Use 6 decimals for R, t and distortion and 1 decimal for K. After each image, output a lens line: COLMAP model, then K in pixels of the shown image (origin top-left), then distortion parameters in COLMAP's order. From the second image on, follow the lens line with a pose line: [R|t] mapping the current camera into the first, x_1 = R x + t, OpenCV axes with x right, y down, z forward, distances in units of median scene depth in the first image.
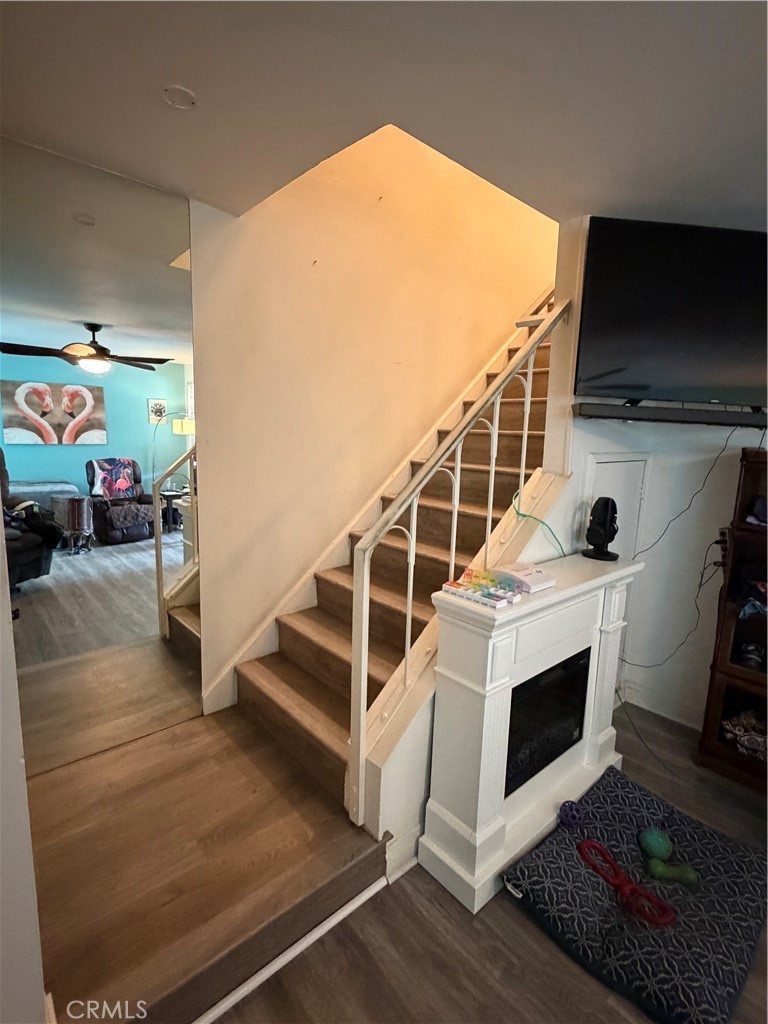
lens RADIAL K [[493.8, 0, 388.2], [0, 493.8, 513.3], [0, 0, 1]] dist [0.000996, 0.000071]
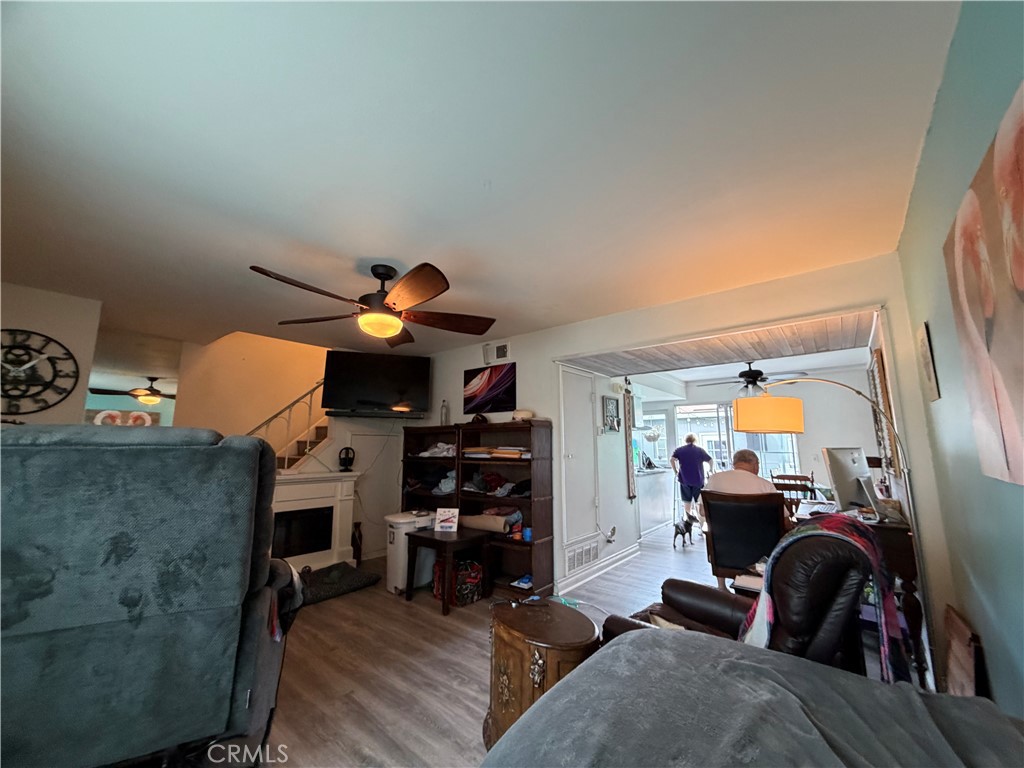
lens RADIAL K [[407.4, 0, 505.1], [0, 407.4, 388.1], [0, 0, 1]] dist [0.001766, -0.000420]
pose [[0.988321, -0.005238, 0.152299, 0.480527], [0.051980, 0.951060, -0.304603, 0.188712], [-0.143250, 0.308962, 0.940225, -0.620503]]
